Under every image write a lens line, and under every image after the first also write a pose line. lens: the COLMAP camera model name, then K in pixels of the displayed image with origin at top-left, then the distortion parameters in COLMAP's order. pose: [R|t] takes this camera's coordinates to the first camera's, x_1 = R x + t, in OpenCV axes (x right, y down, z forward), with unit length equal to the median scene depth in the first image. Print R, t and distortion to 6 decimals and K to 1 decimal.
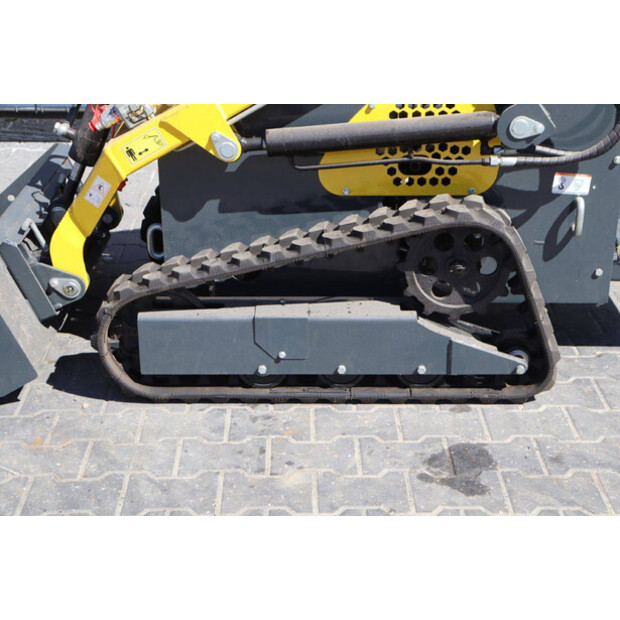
lens RADIAL K [[1112.1, 0, 313.4], [0, 1112.1, 313.9], [0, 0, 1]] dist [0.230133, 0.000000]
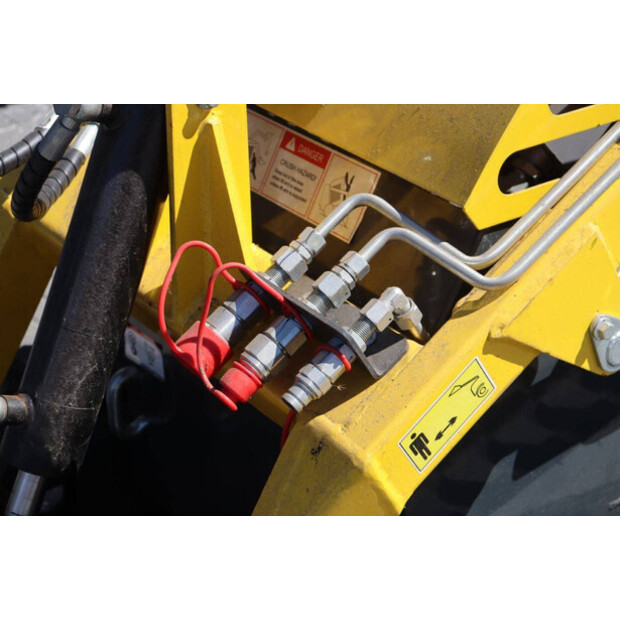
lens RADIAL K [[1472.3, 0, 308.8], [0, 1472.3, 310.9], [0, 0, 1]] dist [0.453861, 0.000000]
pose [[0.790890, -0.325308, 0.518331, -0.408526], [0.275650, 0.945588, 0.172859, -0.266267], [-0.546360, 0.006166, 0.837528, 0.603013]]
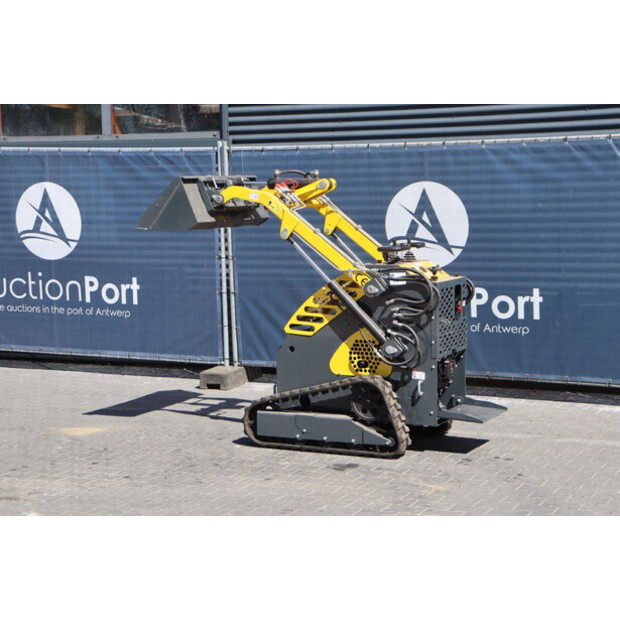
lens RADIAL K [[1287.8, 0, 314.4], [0, 1287.8, 316.1], [0, 0, 1]] dist [0.314114, 0.000000]
pose [[0.901638, 0.034663, -0.431099, 1.286060], [-0.165746, 0.948373, -0.270402, 0.595257], [0.399470, 0.315258, 0.860835, -1.681187]]
